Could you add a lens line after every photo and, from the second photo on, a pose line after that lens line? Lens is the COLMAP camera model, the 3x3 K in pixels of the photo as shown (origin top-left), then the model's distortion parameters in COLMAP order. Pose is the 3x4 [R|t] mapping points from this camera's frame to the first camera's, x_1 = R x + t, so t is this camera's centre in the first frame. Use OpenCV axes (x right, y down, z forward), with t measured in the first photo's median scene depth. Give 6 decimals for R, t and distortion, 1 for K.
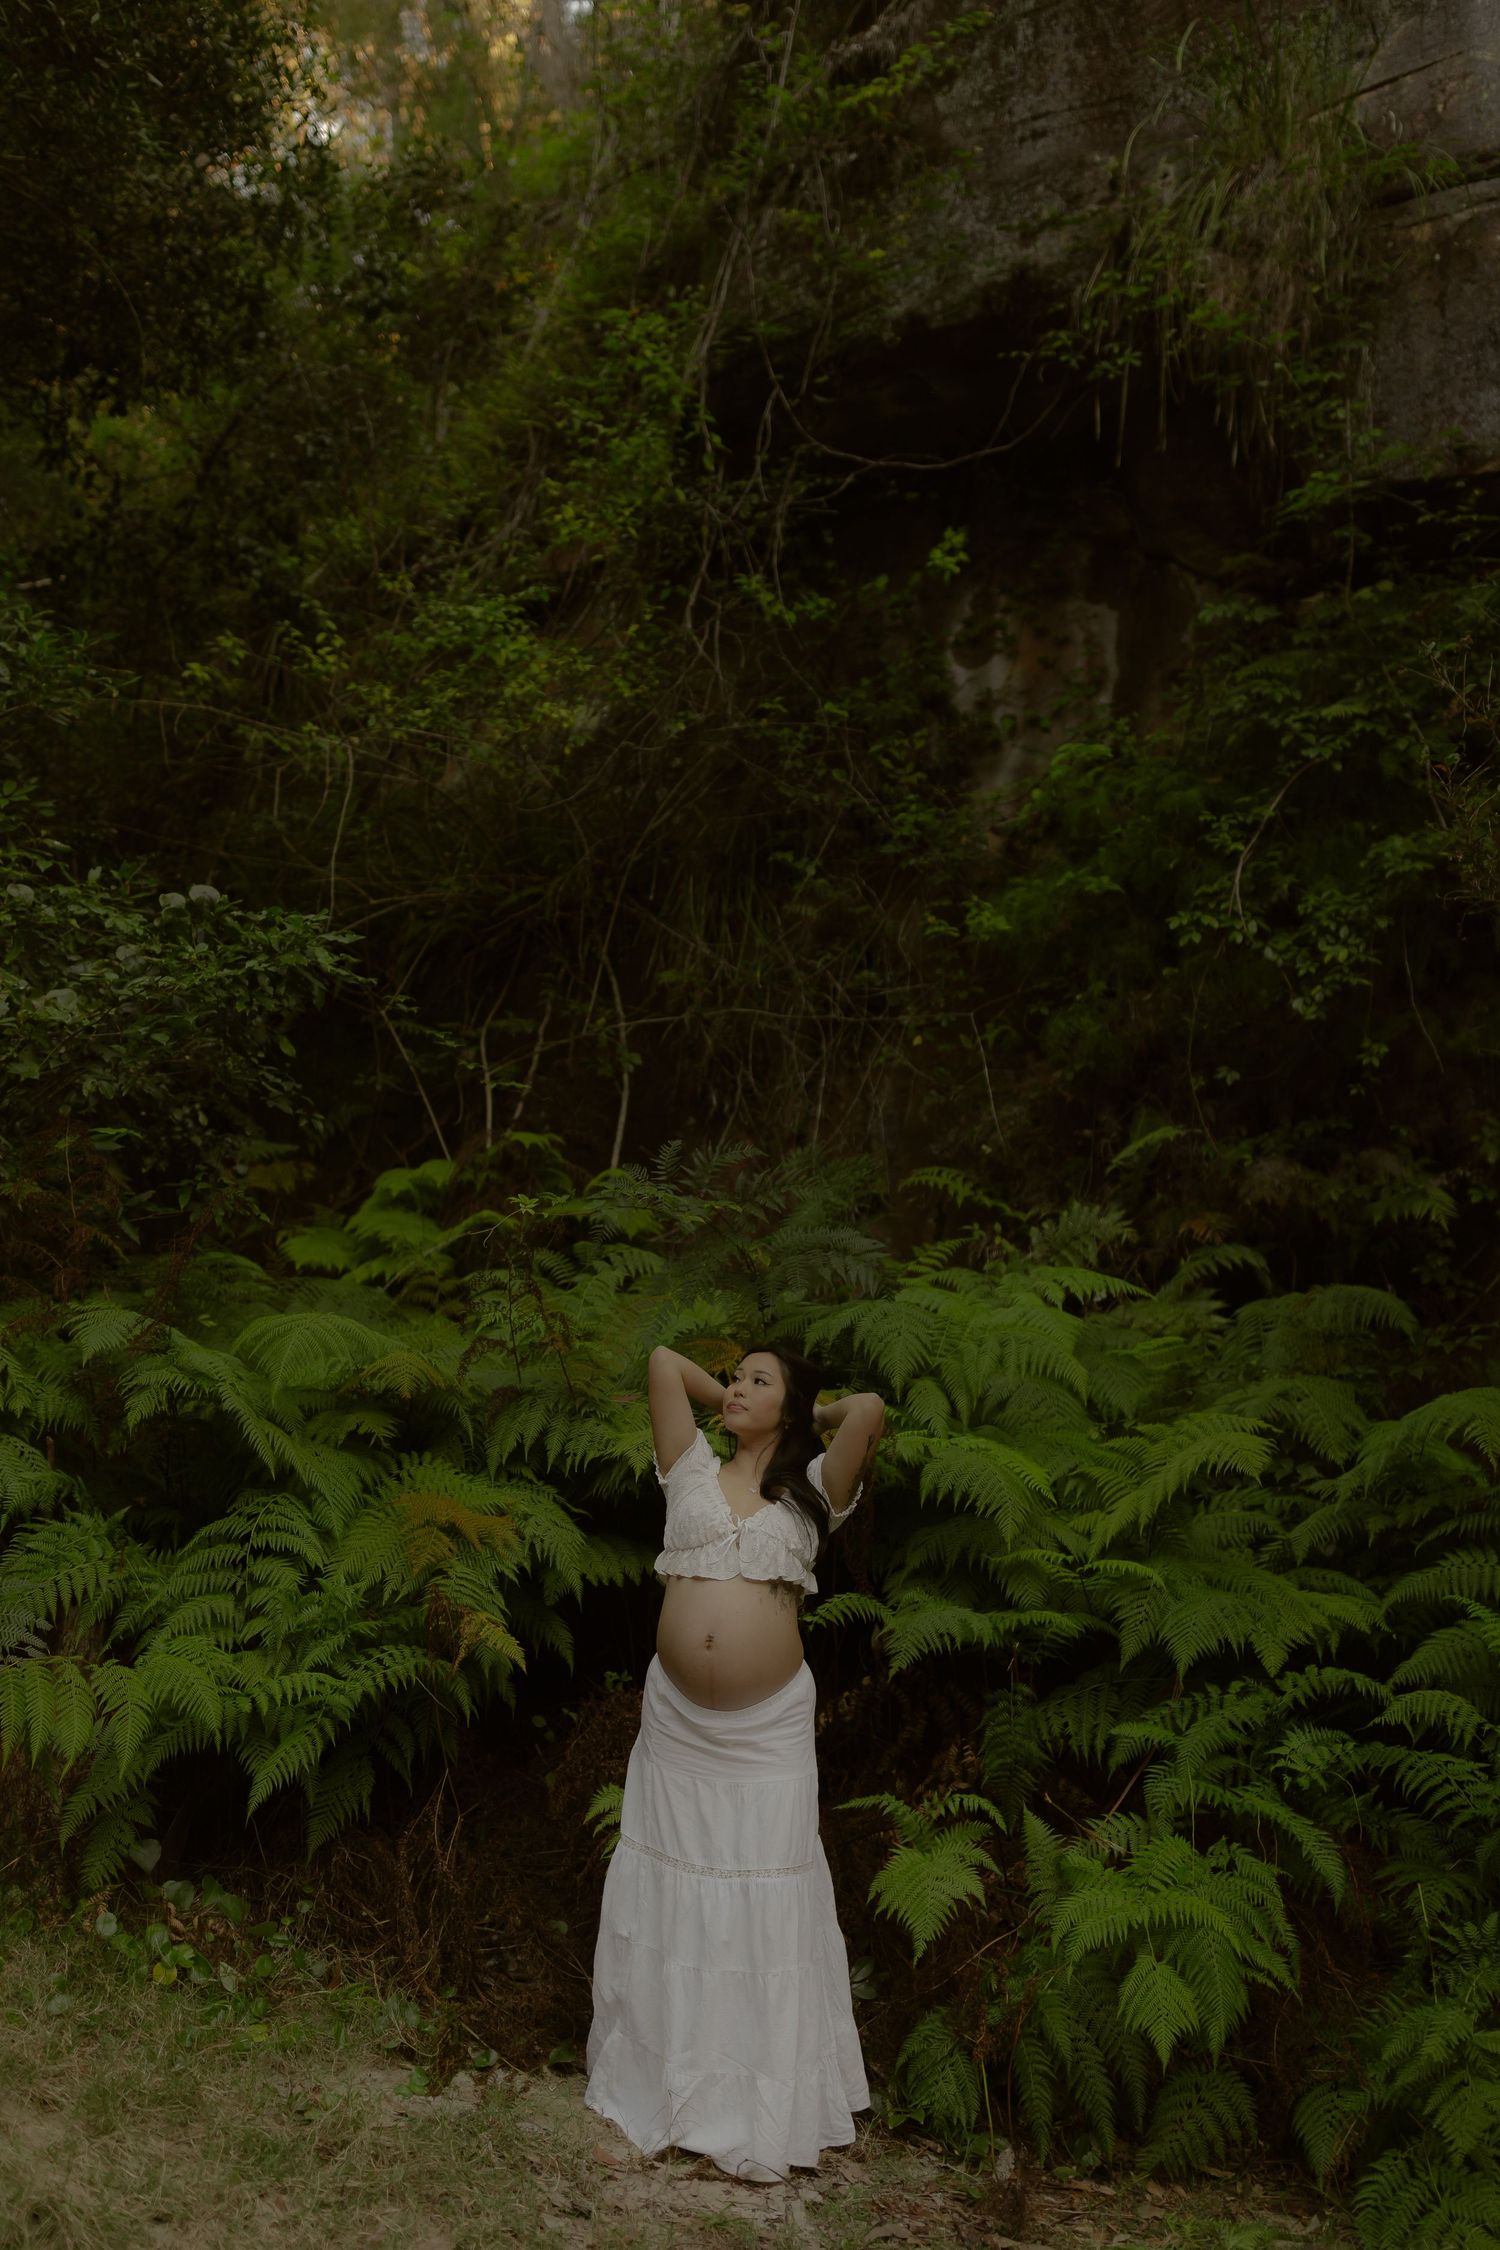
lens RADIAL K [[2223.5, 0, 740.5], [0, 2223.5, 1052.6], [0, 0, 1]] dist [0.011285, -0.014019]
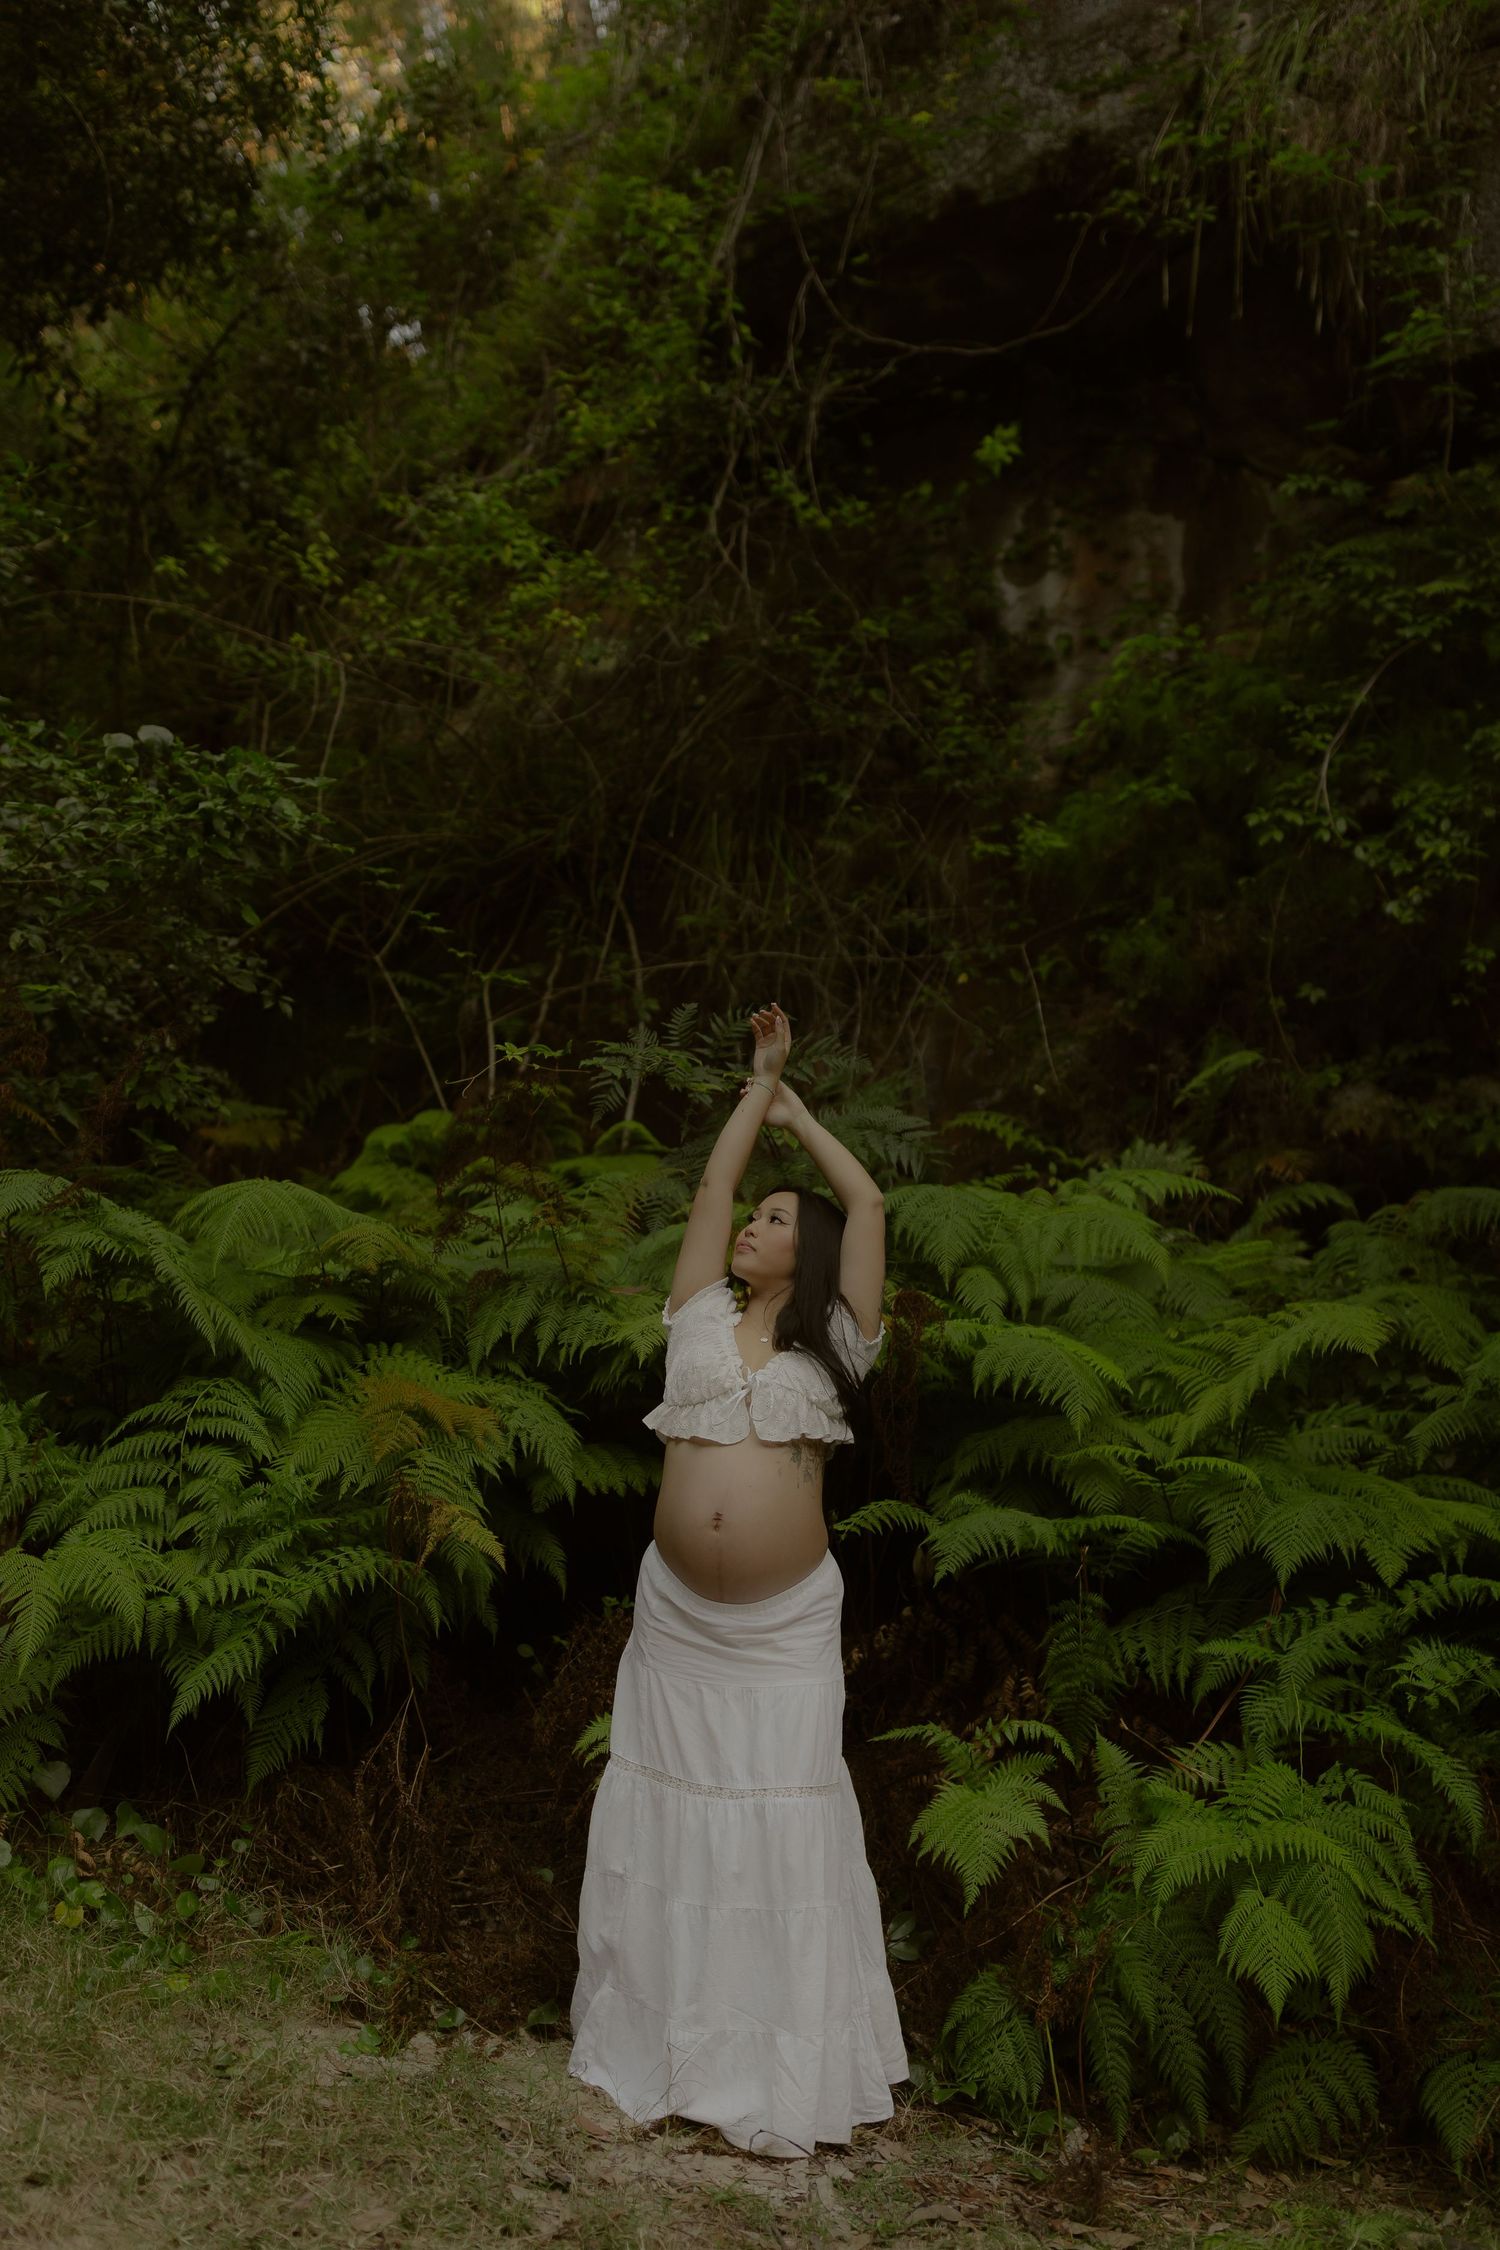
lens RADIAL K [[2284.6, 0, 750.0], [0, 2284.6, 1125.0], [0, 0, 1]] dist [0.017660, -0.034893]
pose [[0.999943, 0.004977, -0.009454, 0.003436], [-0.004965, 0.999987, 0.001289, 0.095727], [0.009460, -0.001242, 0.999954, 0.119118]]
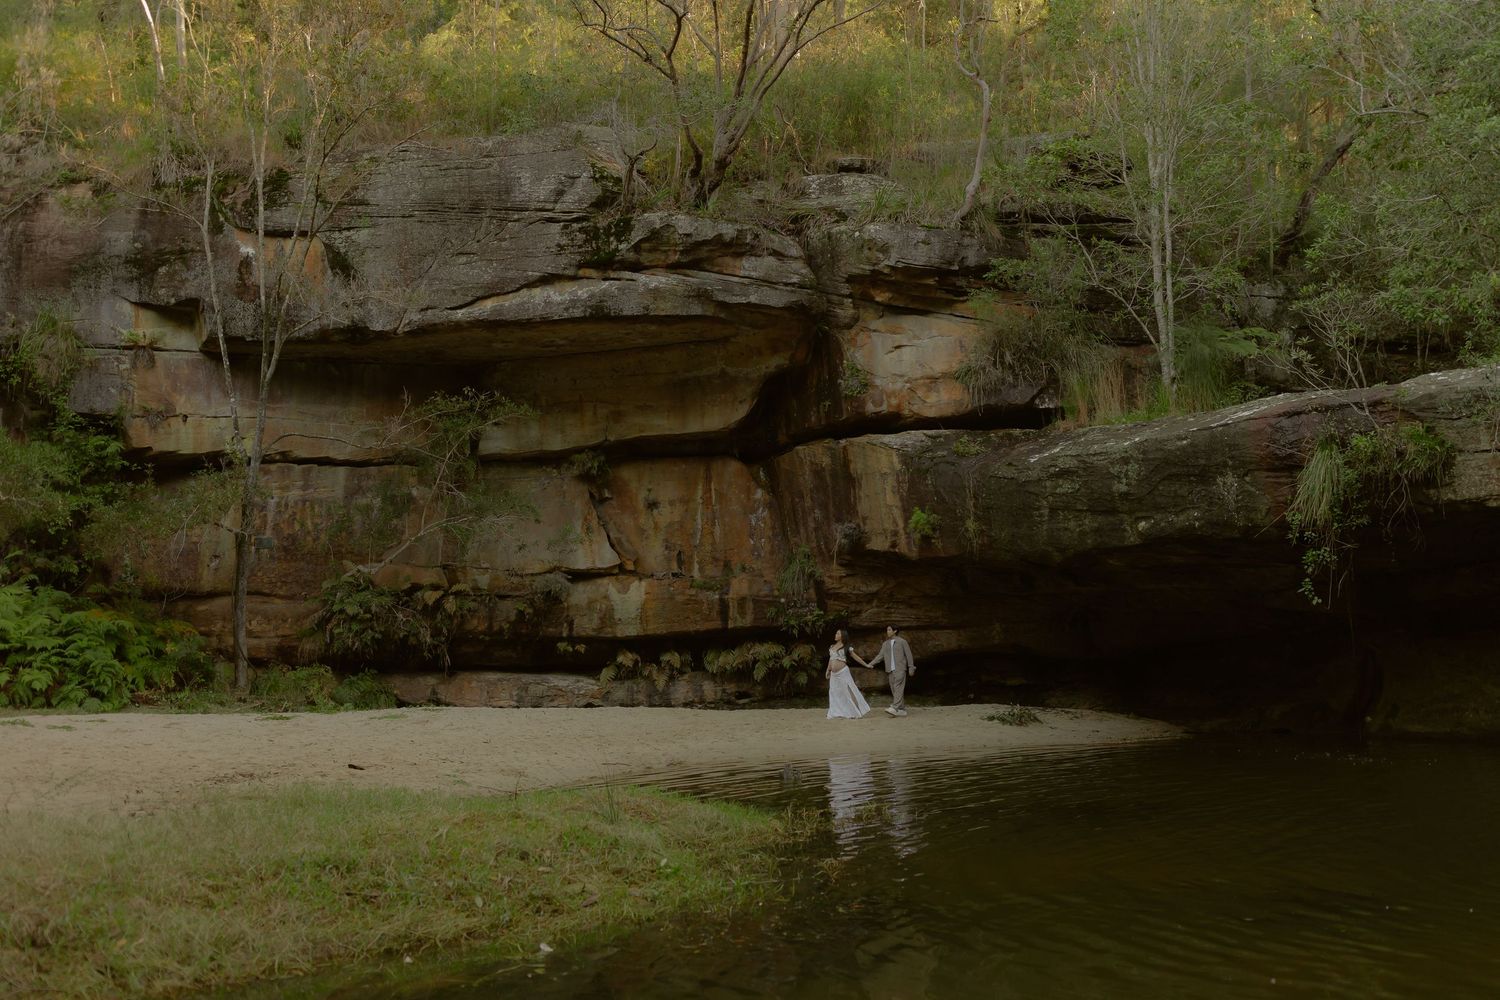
lens RADIAL K [[1523.1, 0, 750.0], [0, 1523.1, 500.0], [0, 0, 1]] dist [0.017660, -0.034893]
pose [[0.742445, 0.029494, 0.669258, -1.341964], [-0.120646, 0.988583, 0.090273, -0.889033], [-0.658954, -0.147765, 0.737526, -3.916650]]
